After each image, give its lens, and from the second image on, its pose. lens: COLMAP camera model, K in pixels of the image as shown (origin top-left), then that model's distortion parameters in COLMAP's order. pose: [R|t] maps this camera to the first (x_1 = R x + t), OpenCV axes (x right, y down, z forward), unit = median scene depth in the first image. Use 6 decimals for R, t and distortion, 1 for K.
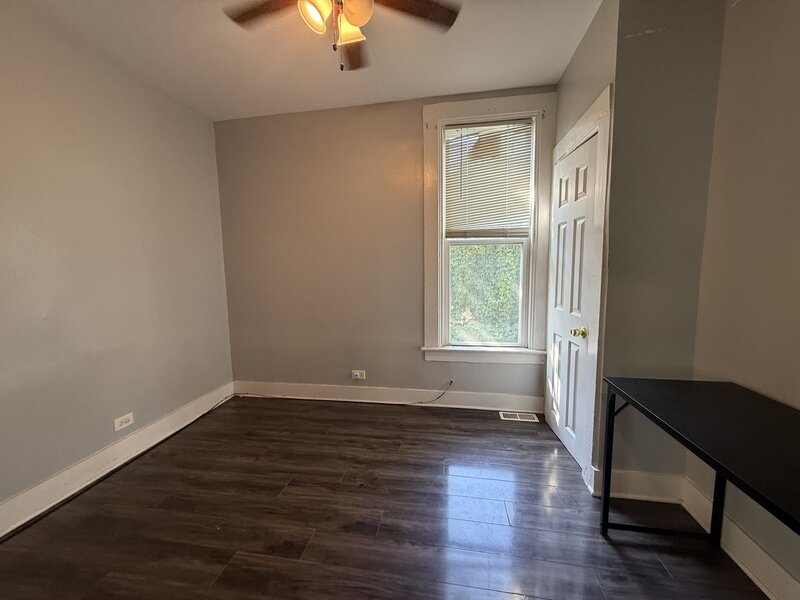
lens RADIAL K [[319.4, 0, 400.0], [0, 319.4, 300.0], [0, 0, 1]] dist [0.000653, 0.000059]
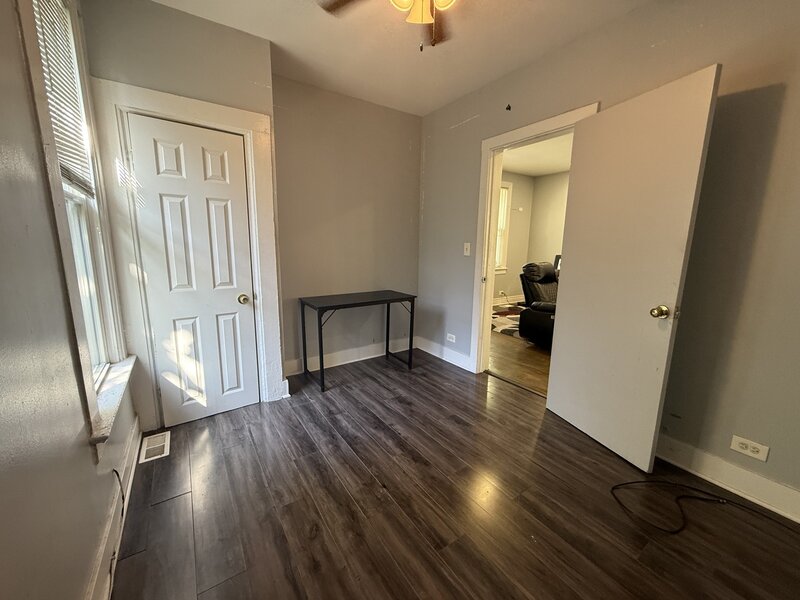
lens RADIAL K [[319.4, 0, 400.0], [0, 319.4, 300.0], [0, 0, 1]] dist [0.000653, 0.000059]
pose [[-0.695481, -0.118249, 0.708748, -0.686261], [0.075757, 0.968802, 0.235976, -0.130087], [-0.714540, 0.217809, -0.664825, 1.362427]]
